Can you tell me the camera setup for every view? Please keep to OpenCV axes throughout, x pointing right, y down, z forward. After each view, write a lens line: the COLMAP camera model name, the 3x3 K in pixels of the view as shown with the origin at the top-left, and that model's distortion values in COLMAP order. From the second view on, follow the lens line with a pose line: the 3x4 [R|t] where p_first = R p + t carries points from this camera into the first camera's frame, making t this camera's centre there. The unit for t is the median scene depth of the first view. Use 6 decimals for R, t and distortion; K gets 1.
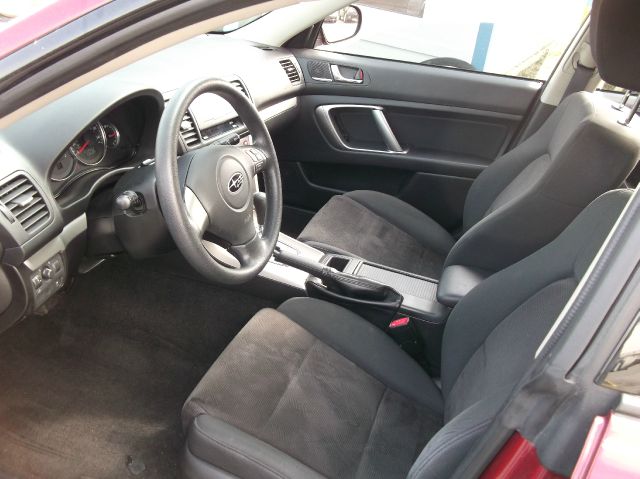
lens RADIAL K [[616.1, 0, 320.1], [0, 616.1, 237.8], [0, 0, 1]] dist [0.013667, 0.000000]
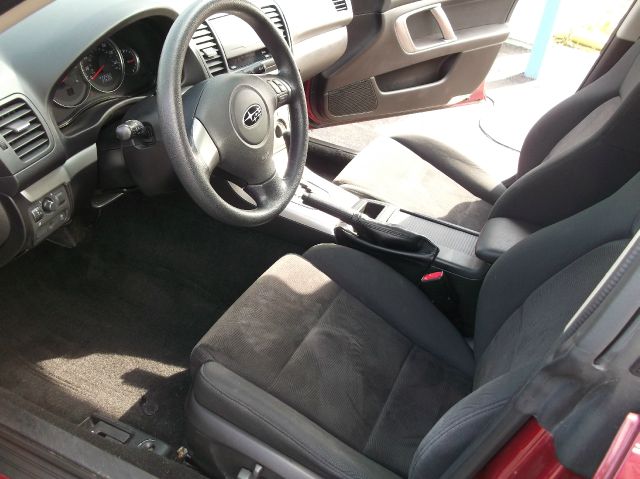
lens RADIAL K [[616.1, 0, 321.5], [0, 616.1, 238.0], [0, 0, 1]] dist [0.013667, 0.000000]
pose [[0.994476, 0.050300, -0.092130, 0.048108], [-0.041640, 0.994736, 0.093628, 0.000655], [0.096355, -0.089274, 0.991335, 0.077948]]
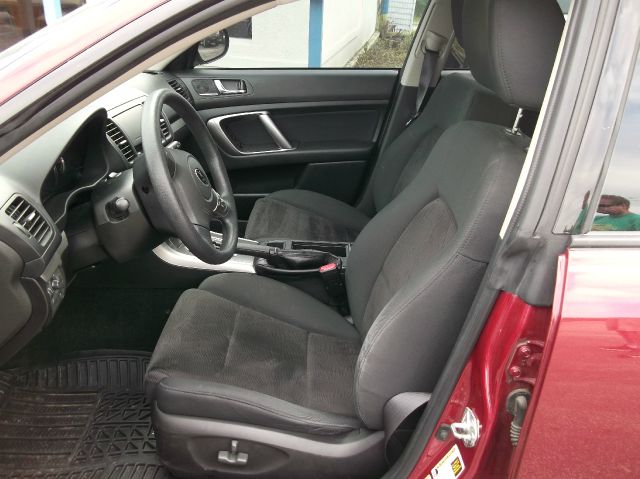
lens RADIAL K [[616.1, 0, 318.5], [0, 616.1, 242.8], [0, 0, 1]] dist [0.013667, 0.000000]
pose [[0.949166, -0.197917, 0.244771, -0.197415], [0.205422, 0.978659, -0.005256, 0.066693], [-0.238507, 0.055270, 0.969567, -0.126048]]
